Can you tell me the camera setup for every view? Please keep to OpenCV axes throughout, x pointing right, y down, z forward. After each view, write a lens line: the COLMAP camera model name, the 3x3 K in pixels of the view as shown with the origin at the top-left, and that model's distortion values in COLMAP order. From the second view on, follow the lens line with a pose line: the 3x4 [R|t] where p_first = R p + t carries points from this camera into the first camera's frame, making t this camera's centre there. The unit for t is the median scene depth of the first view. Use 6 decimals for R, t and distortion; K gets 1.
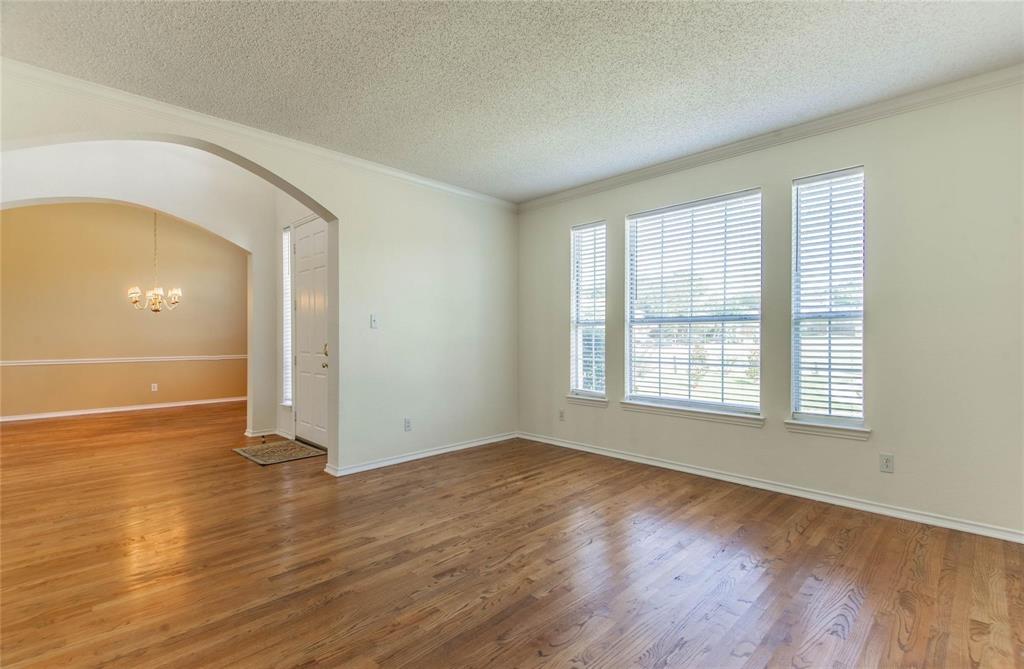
lens RADIAL K [[471.3, 0, 517.4], [0, 471.3, 338.8], [0, 0, 1]] dist [0.049682, -0.034344]
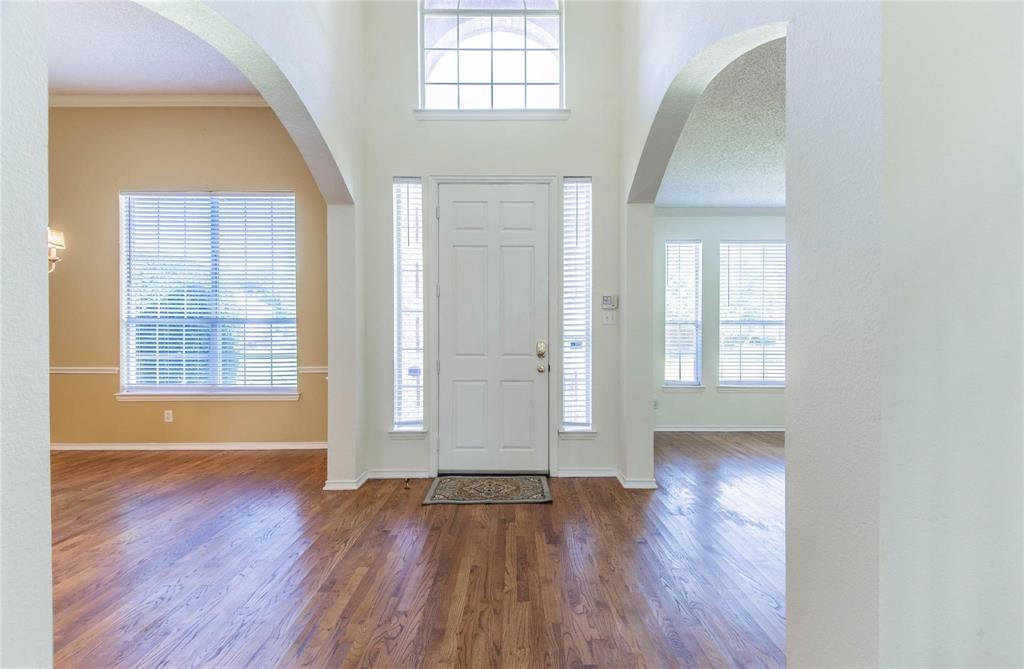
lens RADIAL K [[471.3, 0, 517.4], [0, 471.3, 338.8], [0, 0, 1]] dist [0.049682, -0.034344]
pose [[0.701390, -0.001733, 0.712776, -1.212387], [0.000725, 0.999998, 0.001718, 0.003892], [-0.712778, -0.000688, 0.701390, 0.557803]]
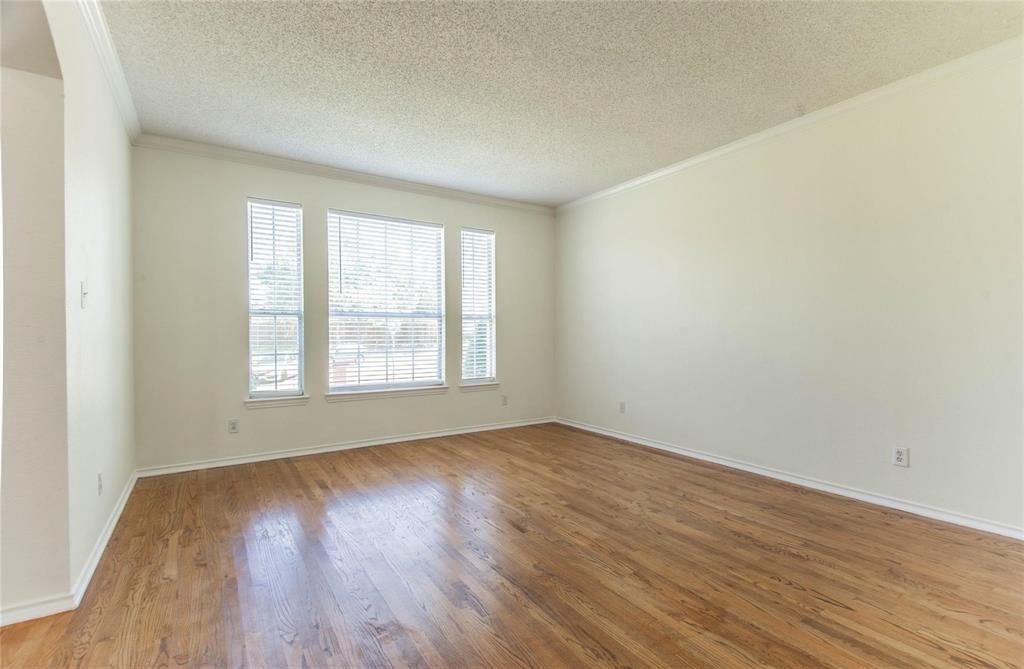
lens RADIAL K [[471.3, 0, 517.4], [0, 471.3, 338.8], [0, 0, 1]] dist [0.049682, -0.034344]
pose [[0.210092, -0.009277, 0.977638, -0.764277], [0.007377, 0.999942, 0.007903, 0.012159], [-0.977654, 0.005552, 0.210148, 0.453664]]
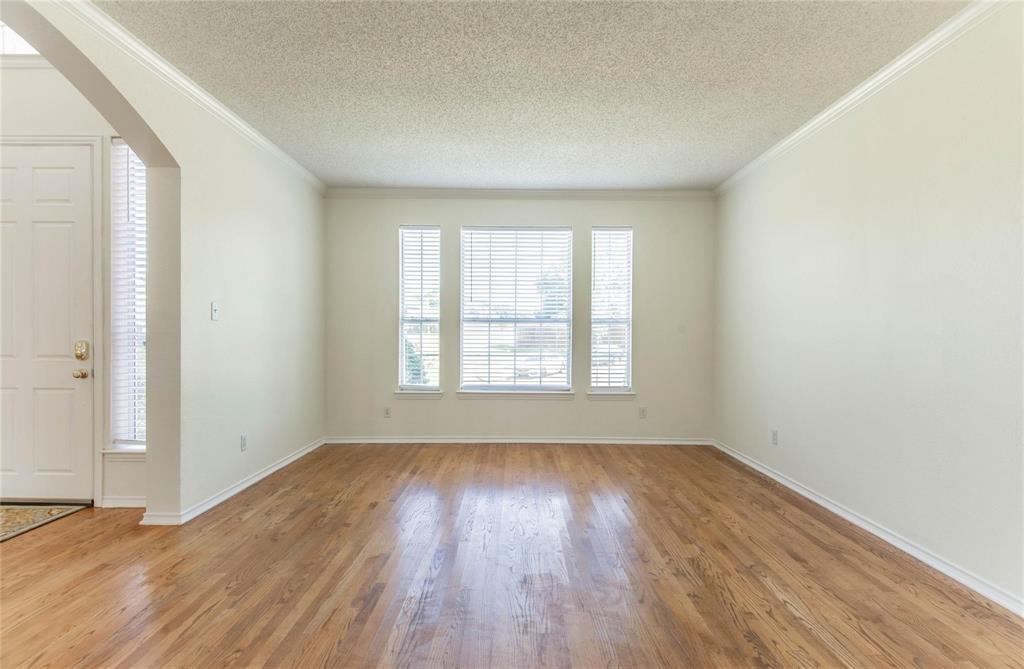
lens RADIAL K [[471.3, 0, 517.4], [0, 471.3, 338.8], [0, 0, 1]] dist [0.049682, -0.034344]
pose [[0.706962, 0.000465, 0.707252, -0.533642], [-0.002871, 0.999993, 0.002212, 0.005168], [-0.707246, -0.003594, 0.706958, 0.127708]]
